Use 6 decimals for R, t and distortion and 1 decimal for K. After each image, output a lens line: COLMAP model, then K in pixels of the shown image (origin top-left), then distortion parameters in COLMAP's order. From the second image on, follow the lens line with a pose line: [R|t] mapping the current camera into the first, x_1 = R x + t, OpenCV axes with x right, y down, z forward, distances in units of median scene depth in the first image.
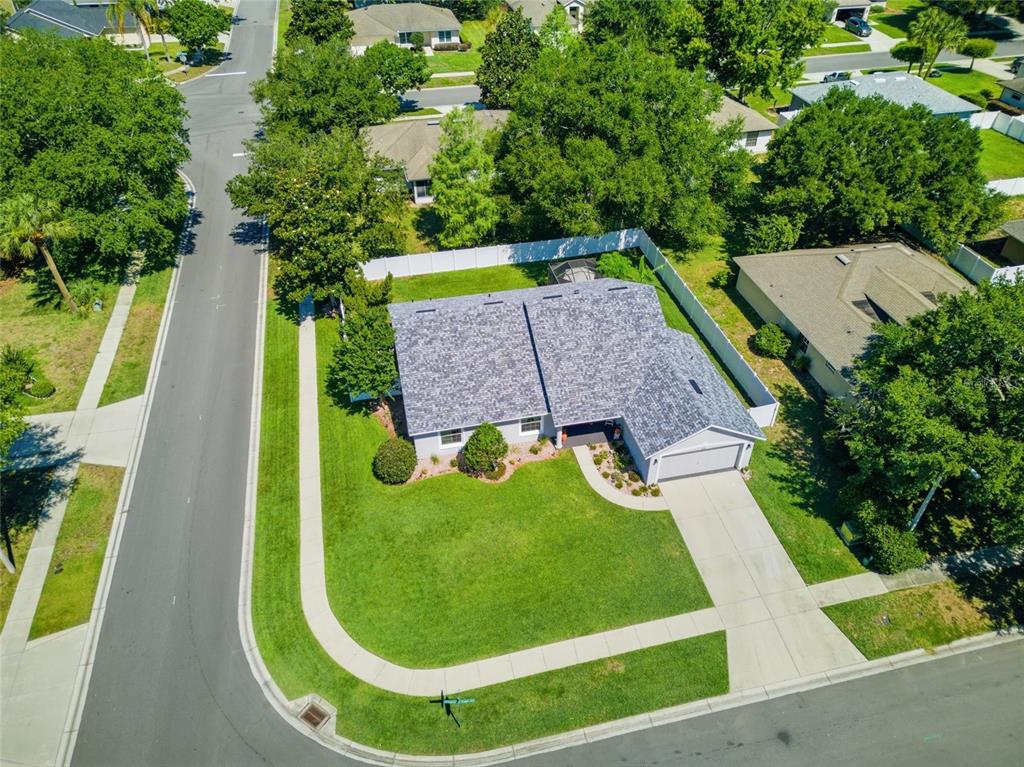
lens RADIAL K [[738.4, 0, 523.1], [0, 738.4, 380.4], [0, 0, 1]] dist [0.041779, -0.049259]
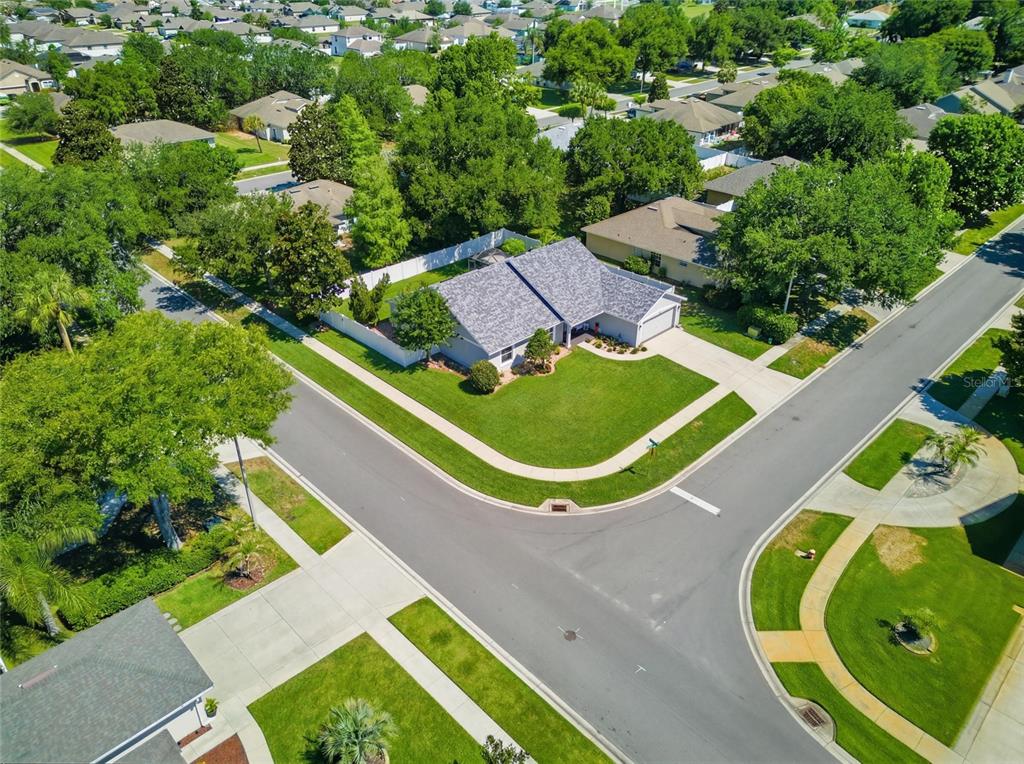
lens RADIAL K [[738.4, 0, 523.1], [0, 738.4, 378.9], [0, 0, 1]] dist [0.041779, -0.049259]
pose [[0.852101, -0.264760, 0.451471, -0.701148], [0.329172, 0.941746, -0.068998, 0.223954], [-0.406902, 0.207405, 0.889614, -0.219555]]
